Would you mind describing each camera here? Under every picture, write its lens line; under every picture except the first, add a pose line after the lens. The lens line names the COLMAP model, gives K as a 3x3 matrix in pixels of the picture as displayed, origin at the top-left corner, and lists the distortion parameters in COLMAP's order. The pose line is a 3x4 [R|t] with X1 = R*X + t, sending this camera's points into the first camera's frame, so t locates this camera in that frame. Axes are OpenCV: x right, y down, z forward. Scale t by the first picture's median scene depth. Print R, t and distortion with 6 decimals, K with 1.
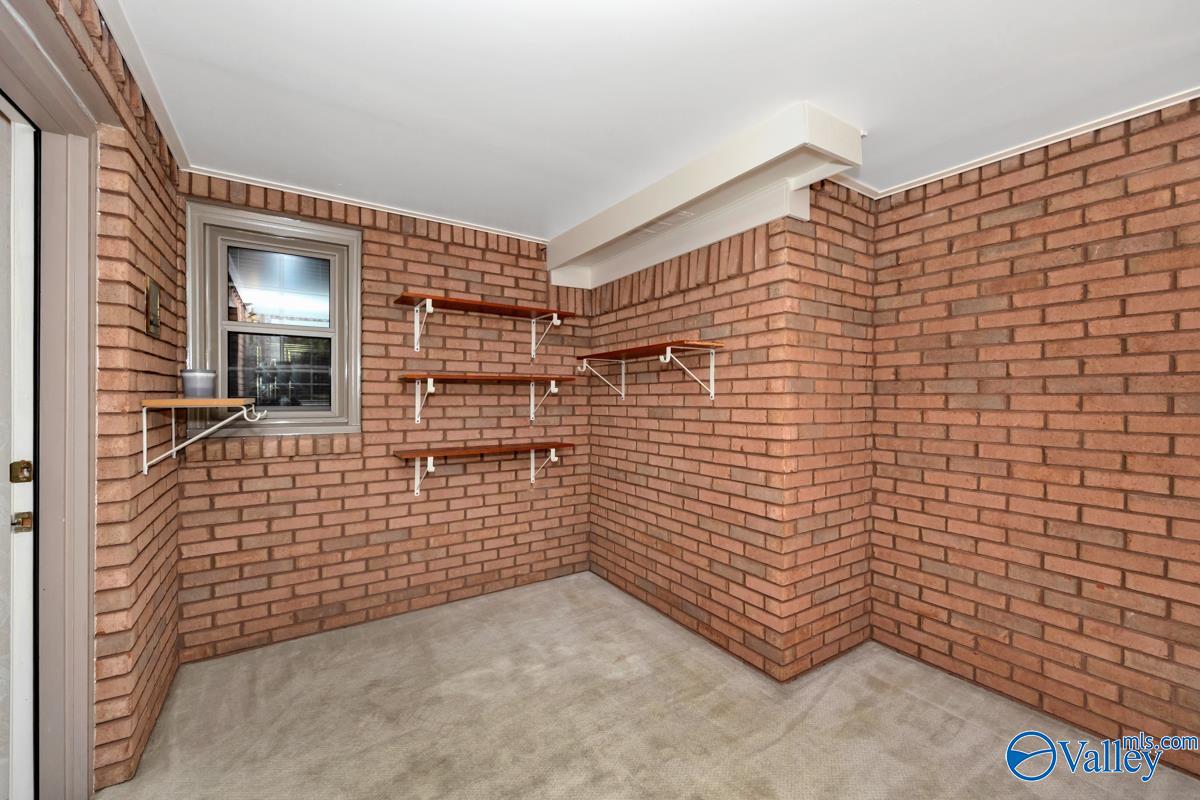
lens RADIAL K [[464.5, 0, 600.0], [0, 464.5, 400.0], [0, 0, 1]] dist [0.000051, -0.000143]
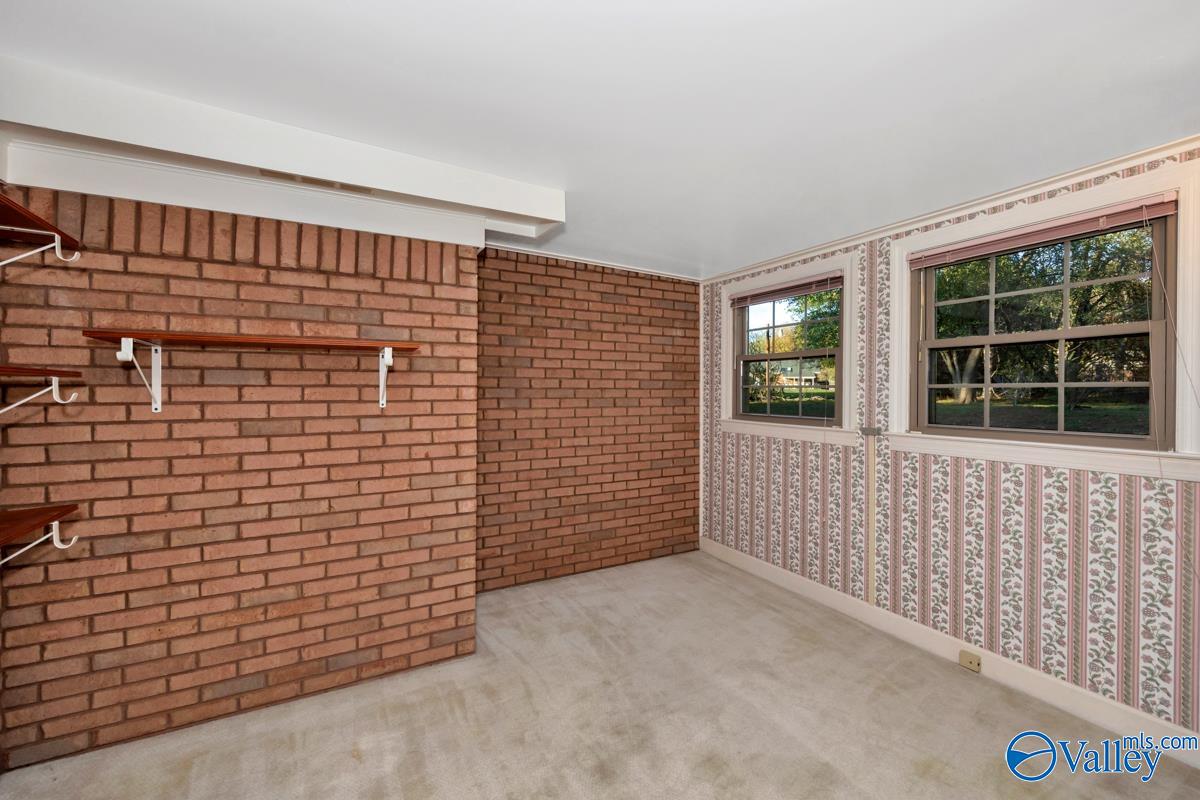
lens RADIAL K [[464.5, 0, 600.0], [0, 464.5, 400.0], [0, 0, 1]] dist [0.000051, -0.000143]
pose [[0.109877, -0.017500, 0.993791, -0.643073], [0.006690, 0.999835, 0.016867, -0.029118], [-0.993923, 0.004795, 0.109976, 0.509487]]
